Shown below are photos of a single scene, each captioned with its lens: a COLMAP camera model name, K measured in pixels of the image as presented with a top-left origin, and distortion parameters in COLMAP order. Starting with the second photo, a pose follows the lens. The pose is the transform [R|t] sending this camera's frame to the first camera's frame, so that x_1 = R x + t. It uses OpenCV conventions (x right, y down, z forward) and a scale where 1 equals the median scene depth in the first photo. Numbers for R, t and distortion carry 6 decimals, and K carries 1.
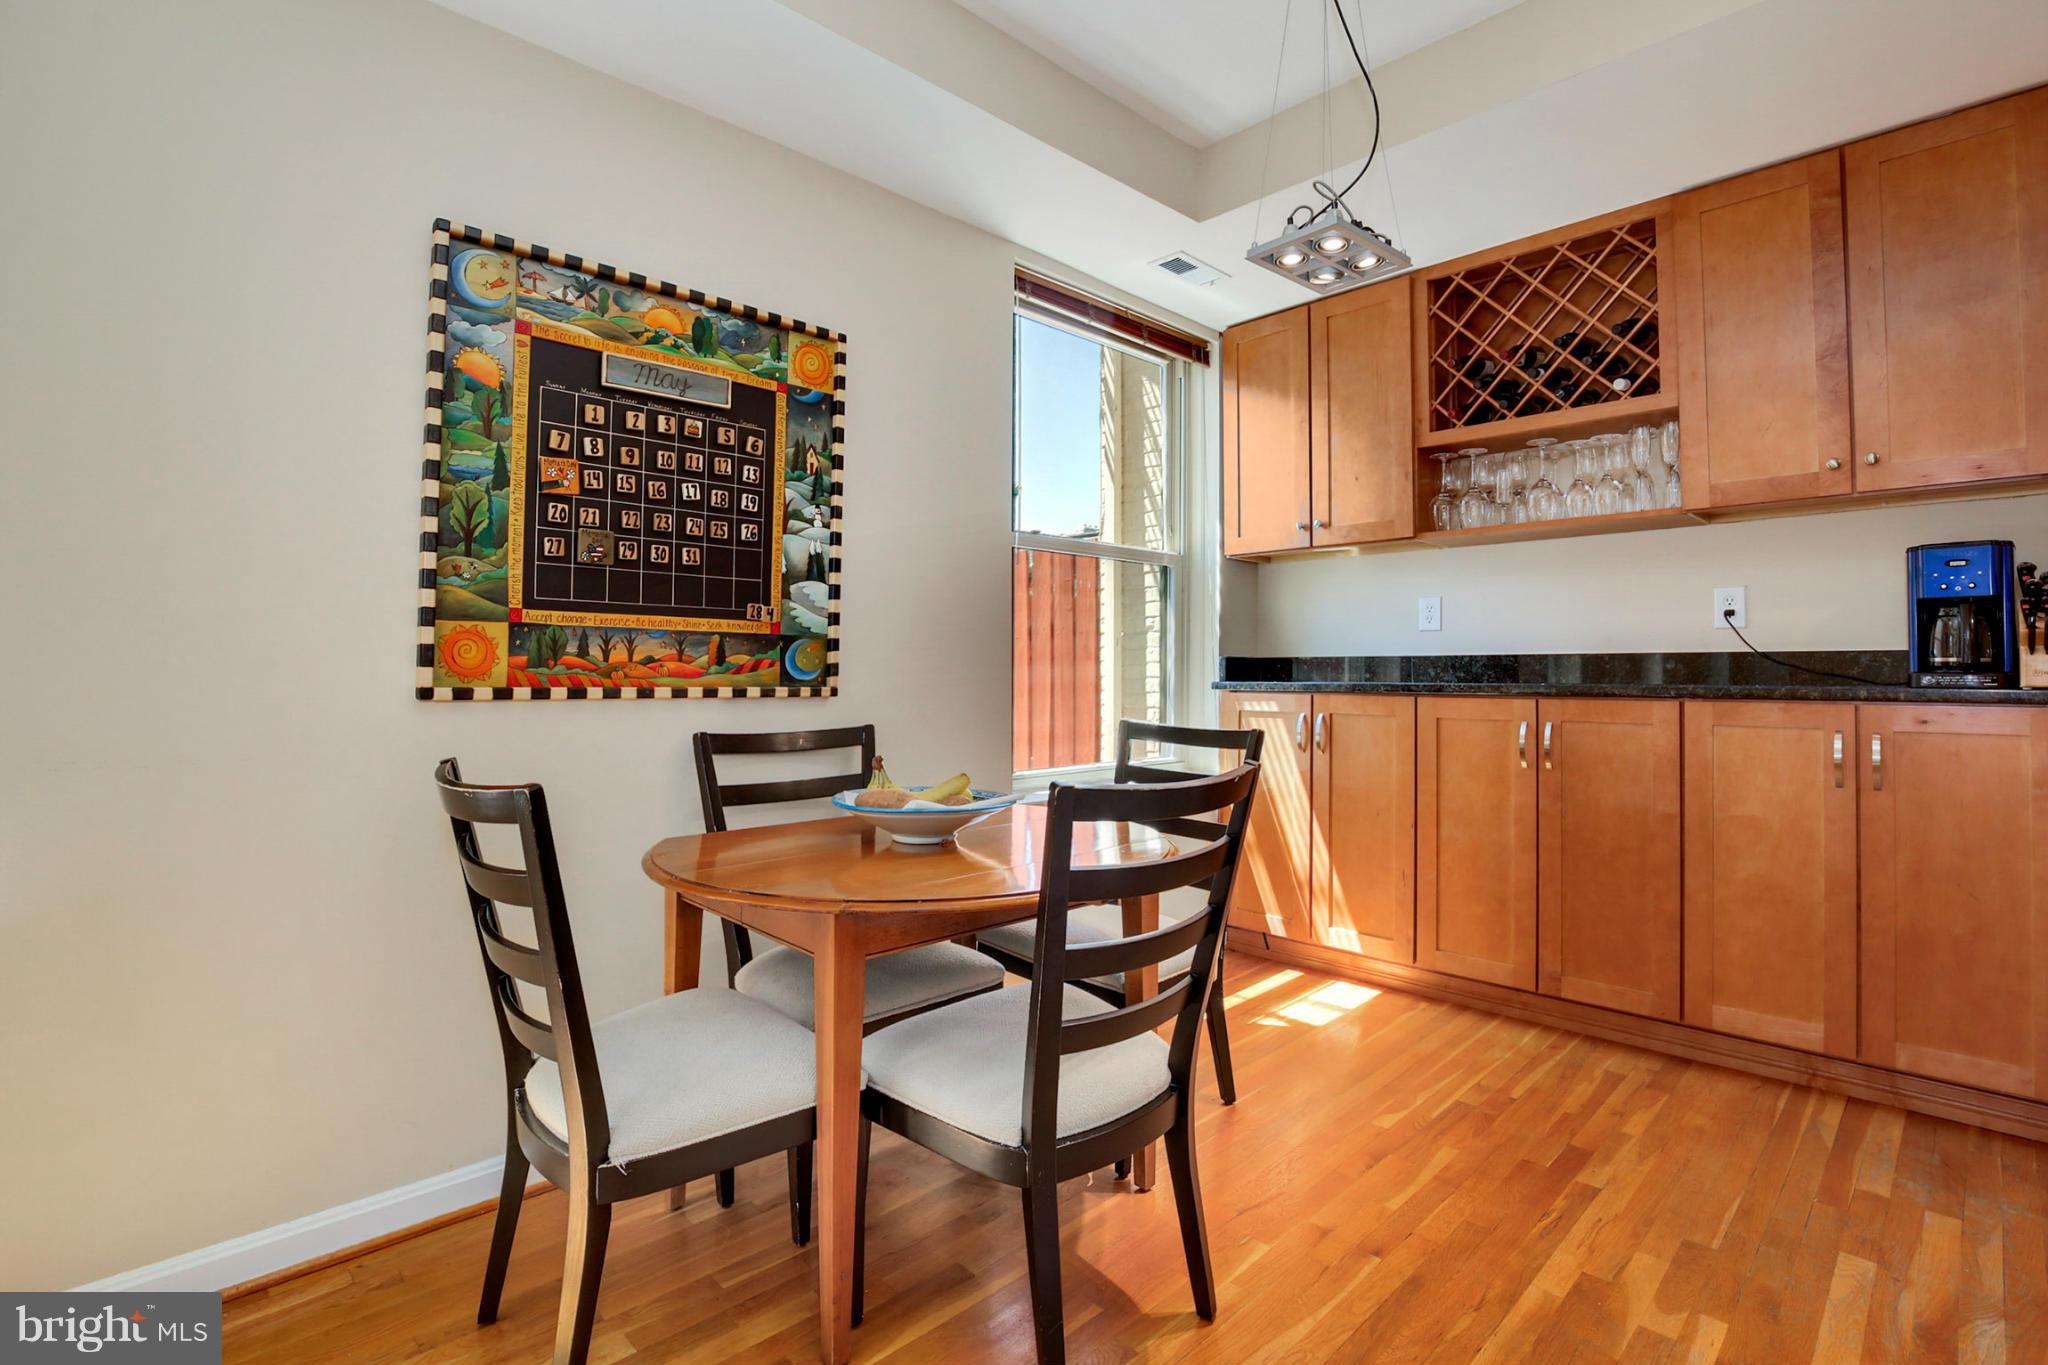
lens RADIAL K [[960.0, 0, 1011.5], [0, 960.0, 643.1], [0, 0, 1]] dist [-0.022160, 0.004581]
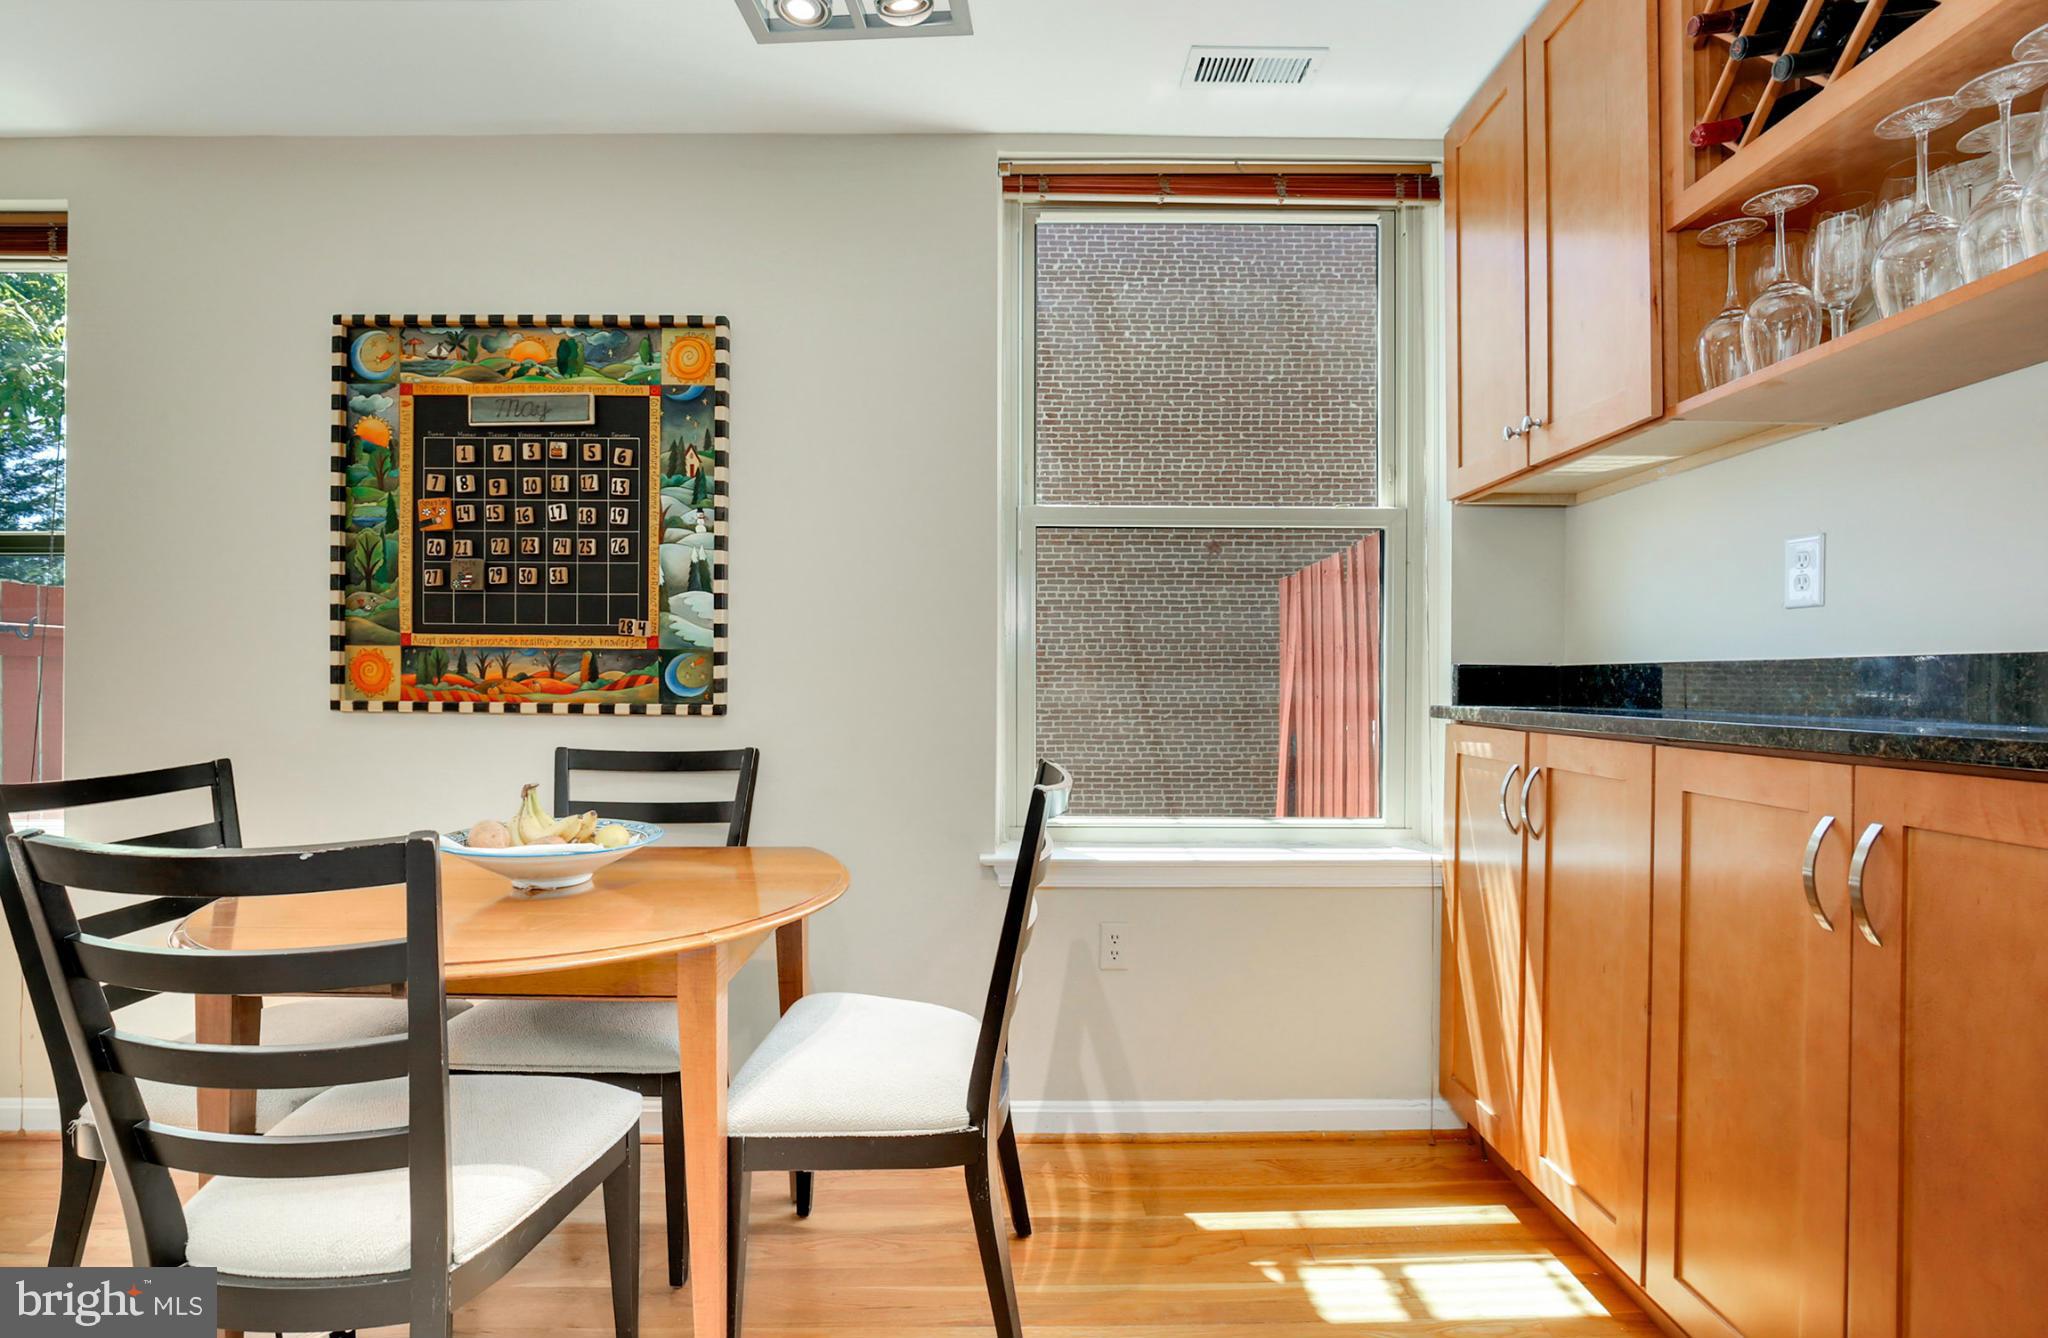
lens RADIAL K [[954.7, 0, 1028.2], [0, 954.7, 675.5], [0, 0, 1]] dist [-0.009056, 0.000549]
pose [[0.725323, -0.004337, -0.688395, 0.757557], [0.018933, 0.999728, 0.013651, 0.012373], [0.688148, -0.022935, 0.725207, 0.621875]]
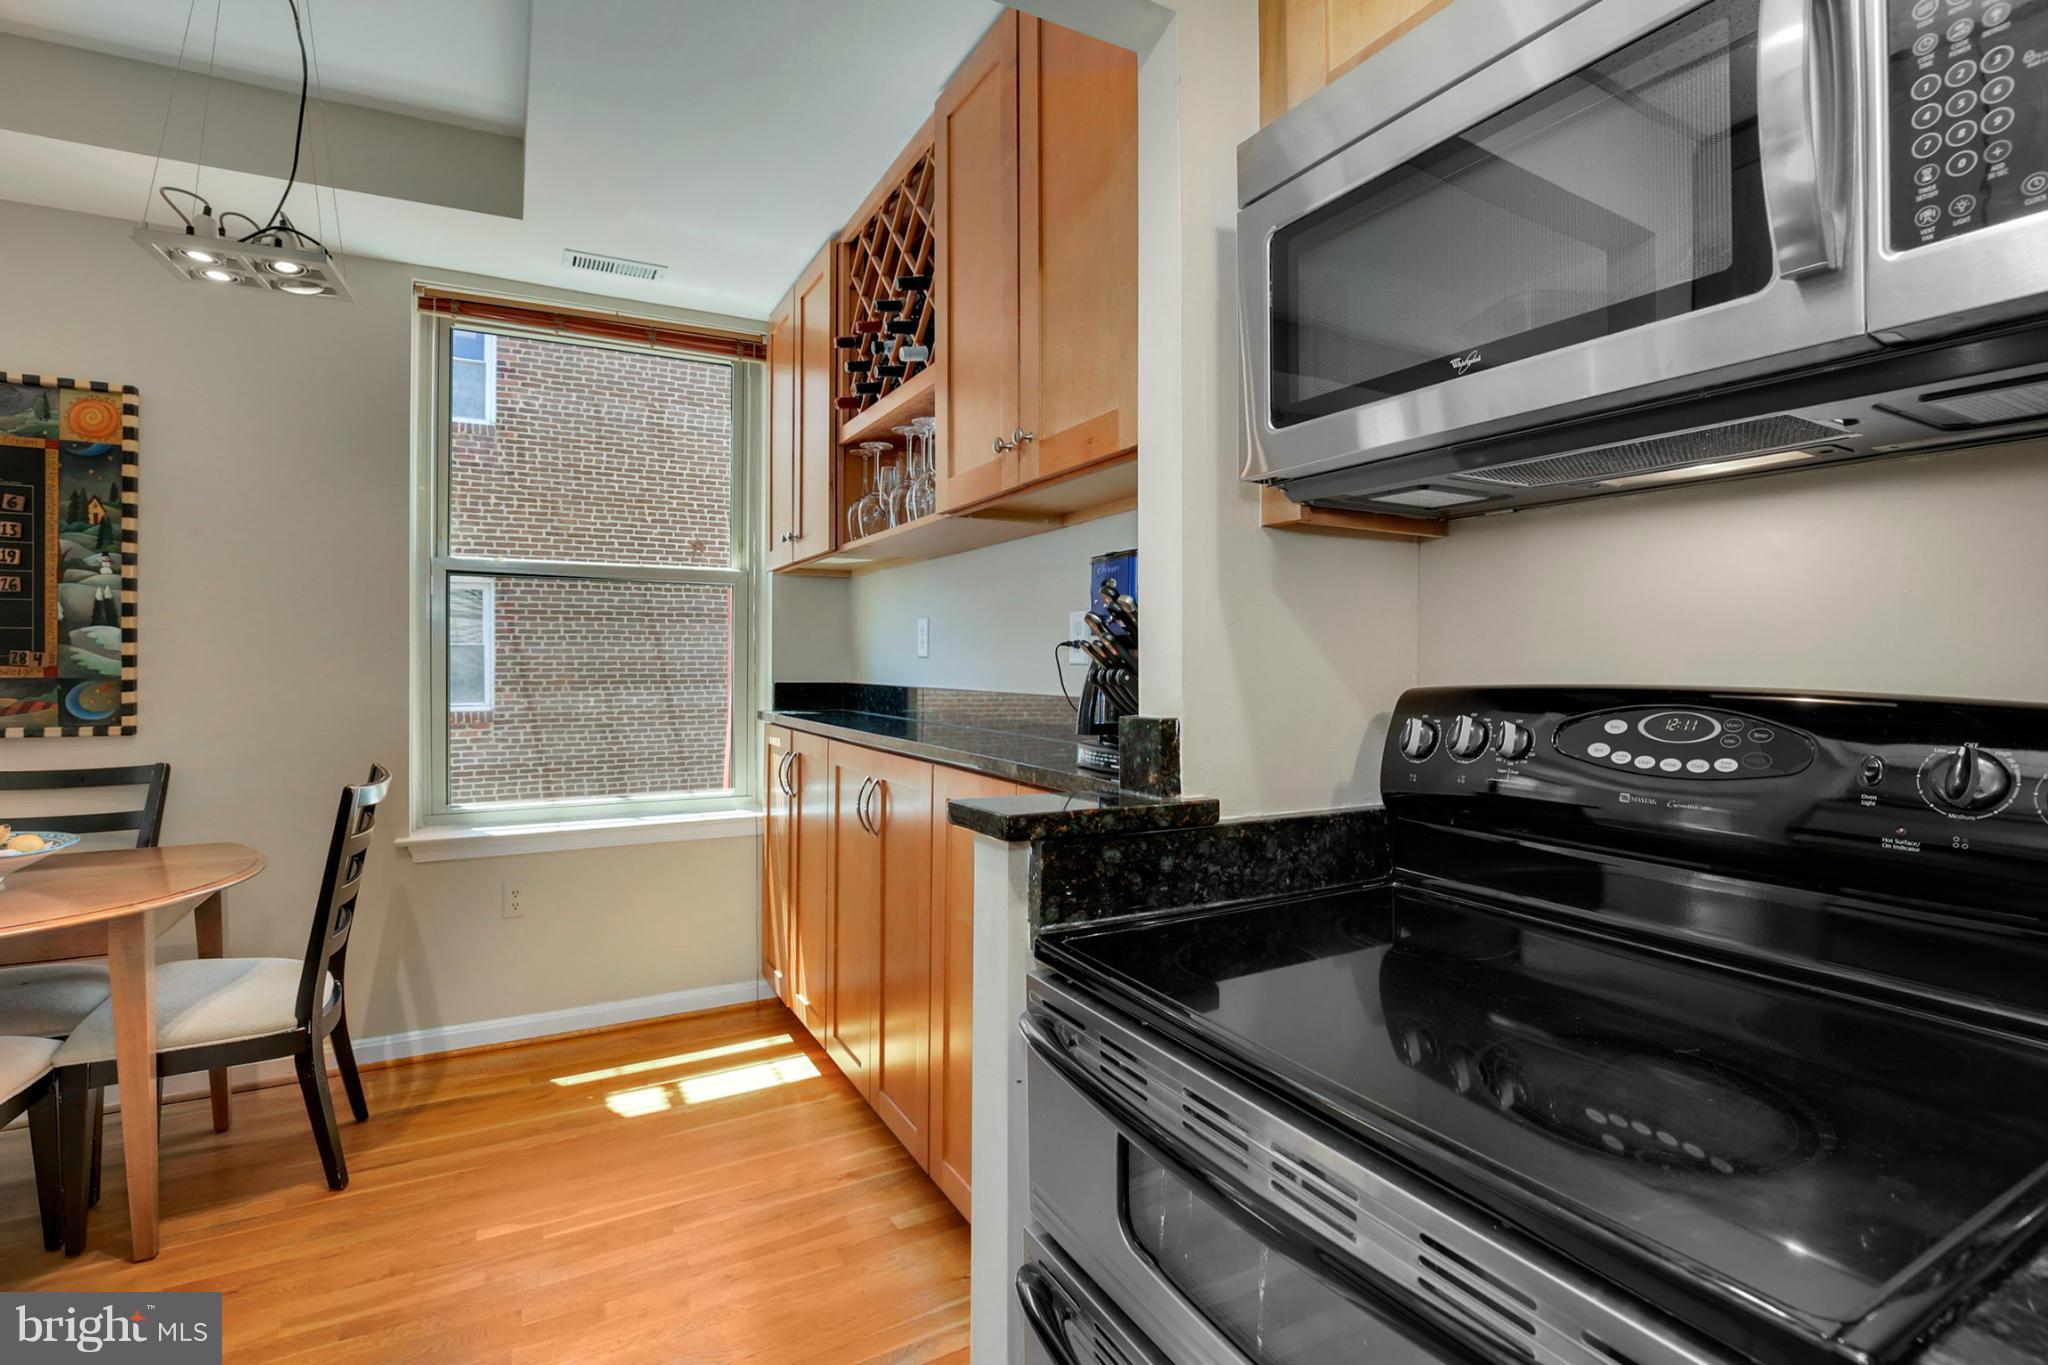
lens RADIAL K [[960.0, 0, 1015.2], [0, 960.0, 661.6], [0, 0, 1]] dist [-0.022160, 0.004581]
pose [[0.958426, -0.000902, -0.285341, 1.193048], [0.009466, 0.999545, 0.028636, -0.051973], [0.285185, -0.030146, 0.957998, 0.332760]]
